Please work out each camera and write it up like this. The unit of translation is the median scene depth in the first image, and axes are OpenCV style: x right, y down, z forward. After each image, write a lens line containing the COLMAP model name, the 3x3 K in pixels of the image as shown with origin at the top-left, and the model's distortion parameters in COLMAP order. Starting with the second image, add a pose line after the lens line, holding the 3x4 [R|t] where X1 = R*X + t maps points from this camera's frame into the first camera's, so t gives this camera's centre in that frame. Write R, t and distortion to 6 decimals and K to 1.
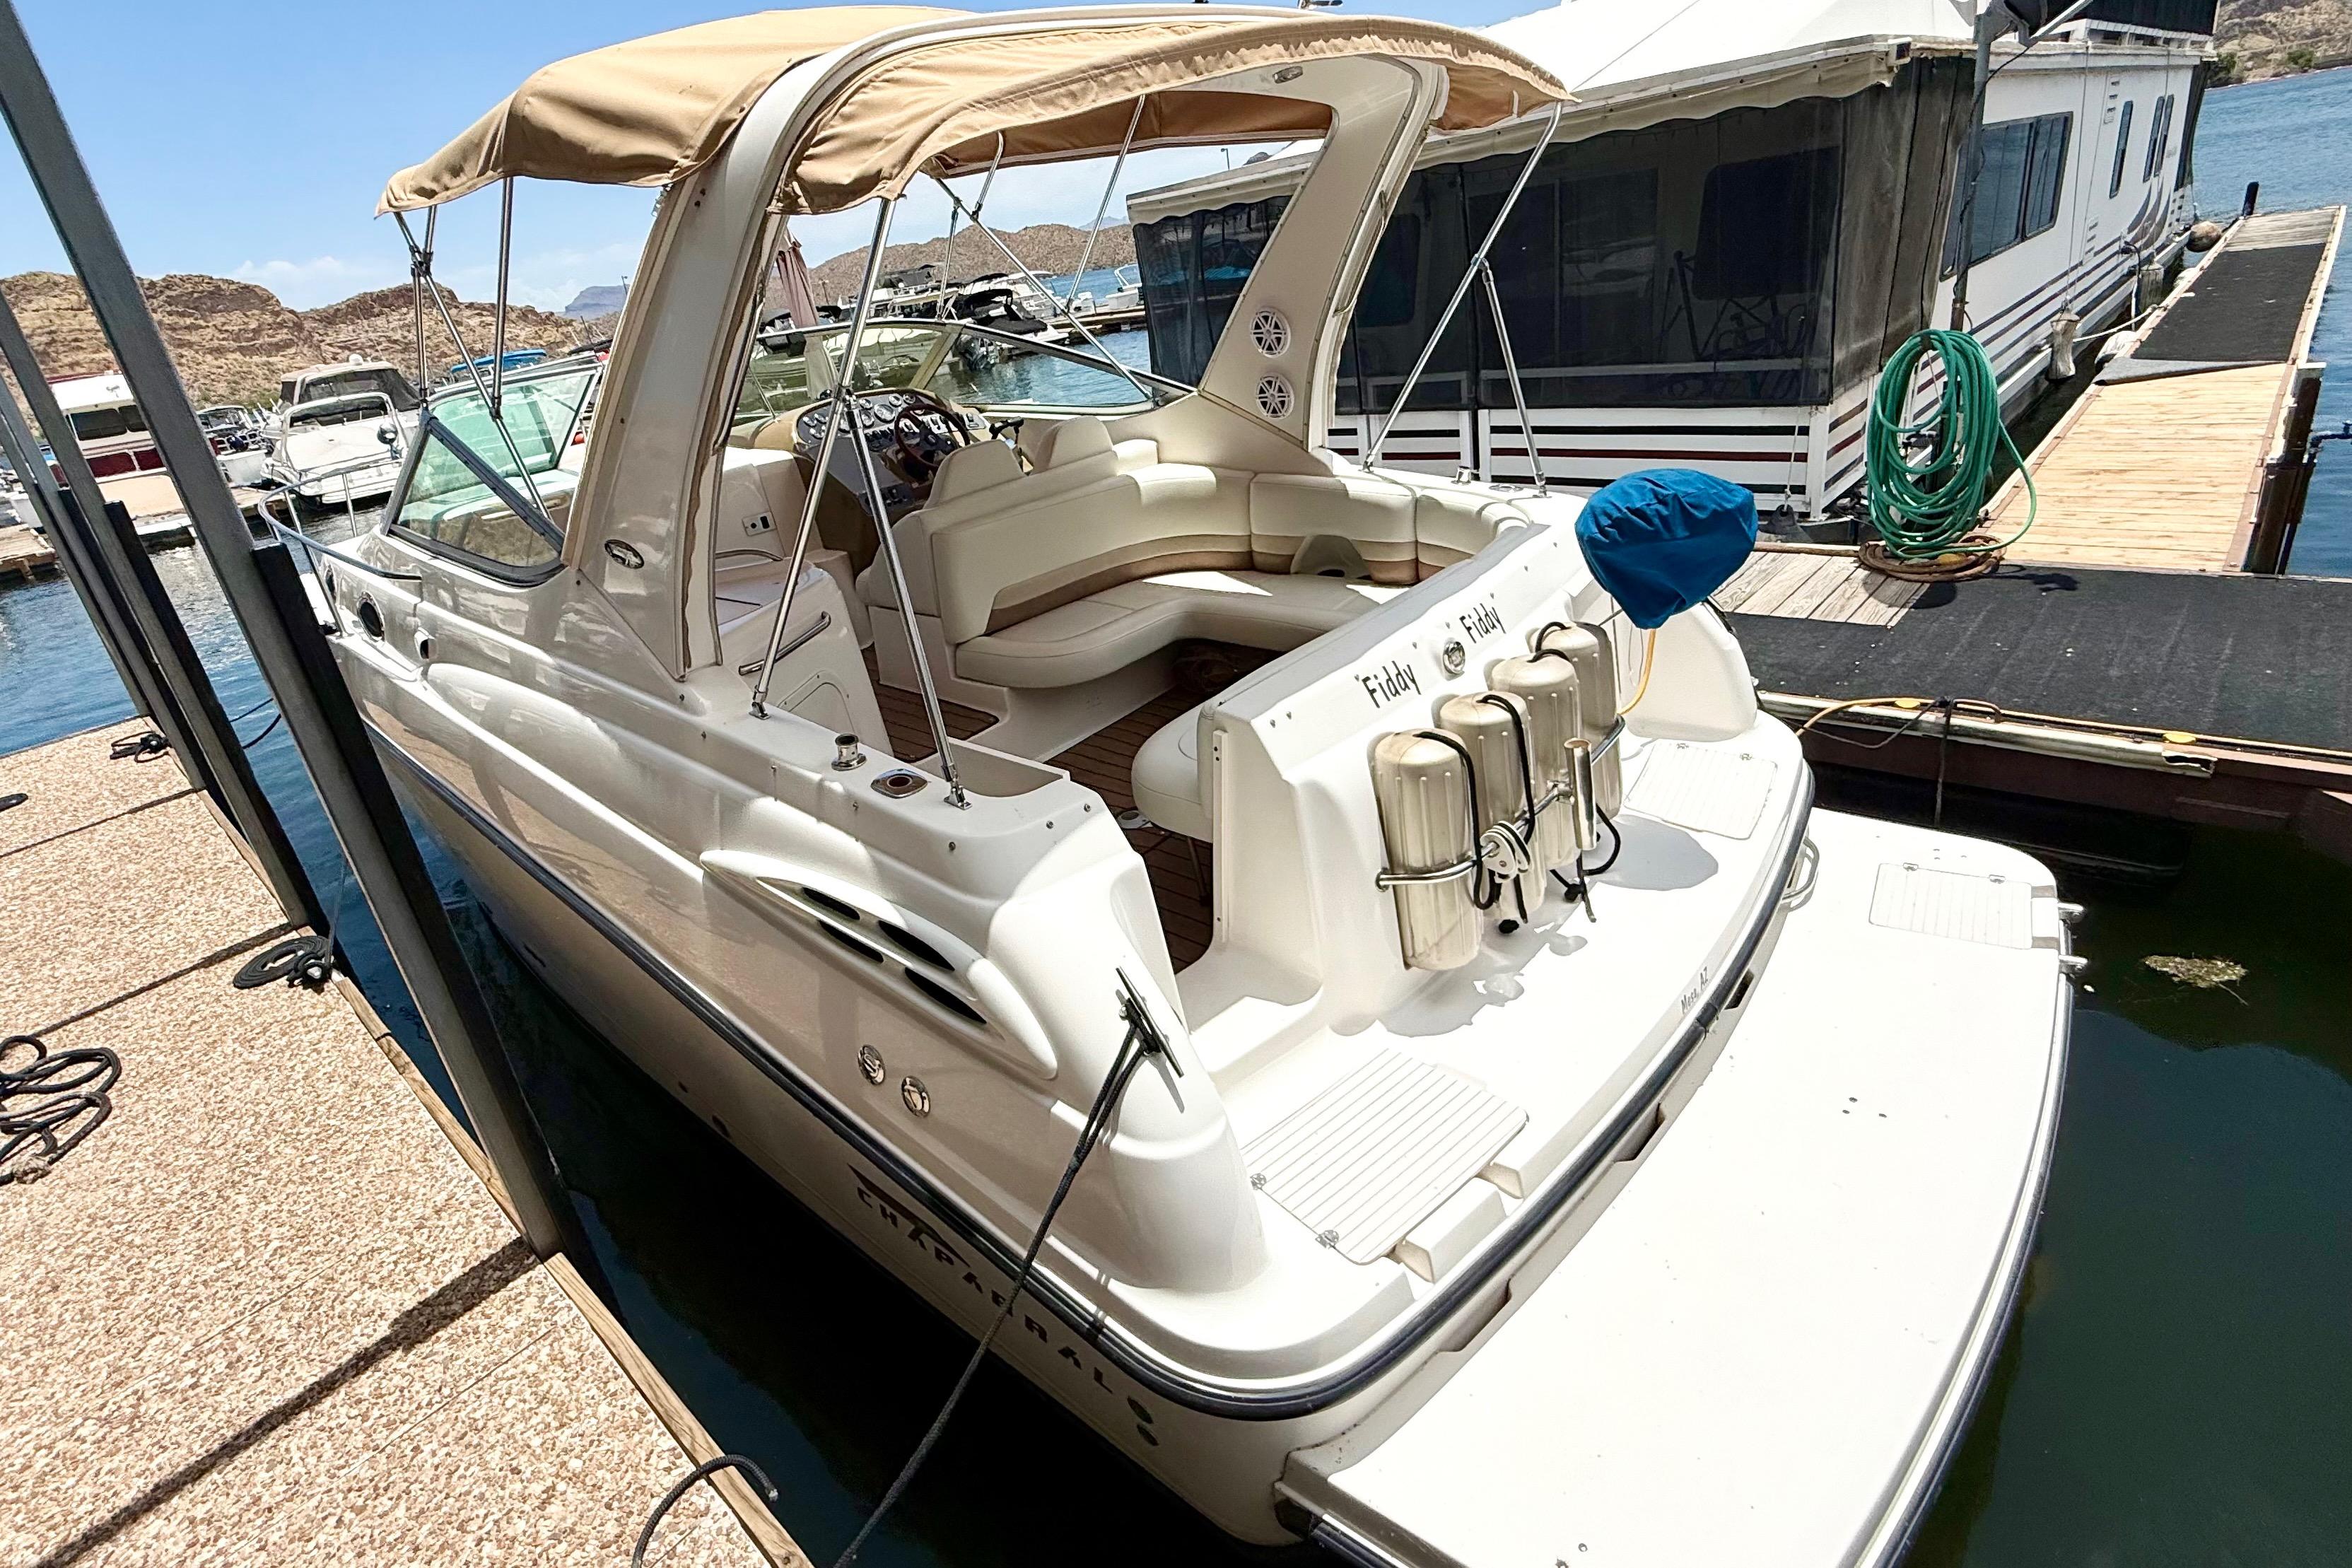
lens RADIAL K [[1103.6, 0, 1135.2], [0, 1103.6, 694.9], [0, 0, 1]] dist [0.024887, -0.006867]
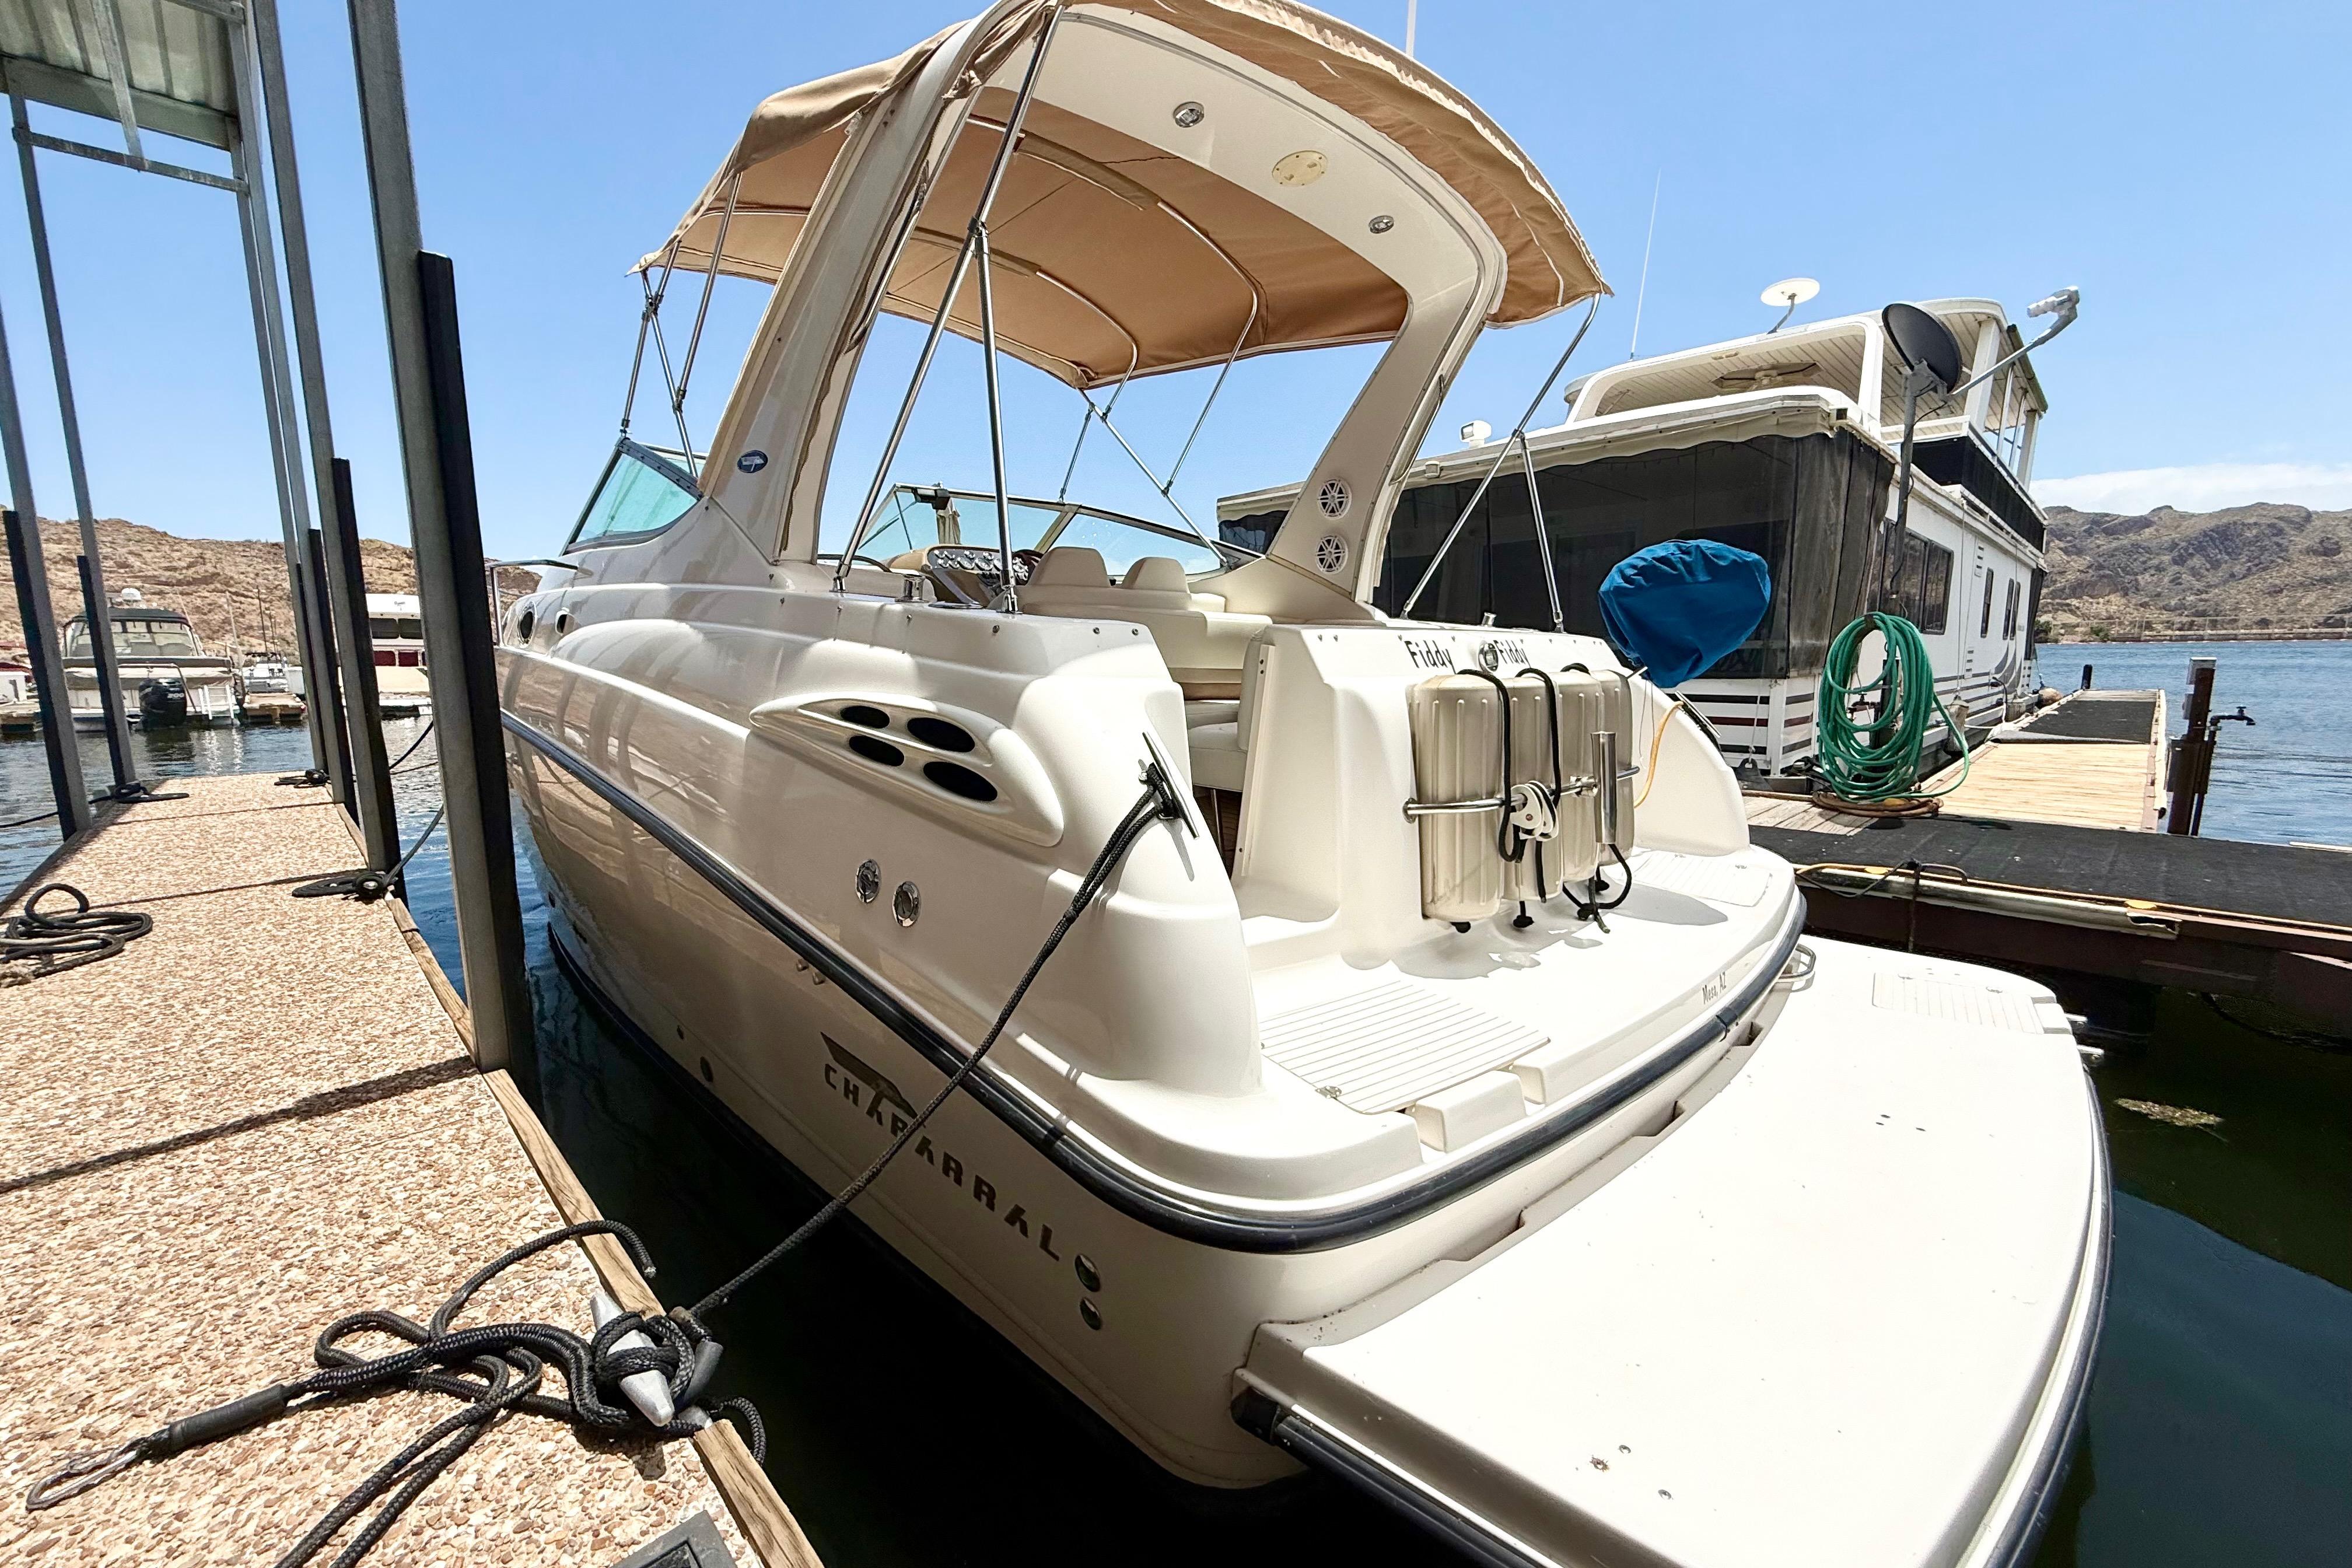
lens RADIAL K [[913.0, 0, 1179.4], [0, 913.0, 787.6], [0, 0, 1]] dist [0.005111, 0.002034]
pose [[0.989986, 0.140486, -0.013865, 0.022725], [-0.140125, 0.966004, -0.217260, 0.341193], [-0.017128, 0.217027, 0.976015, 0.178110]]
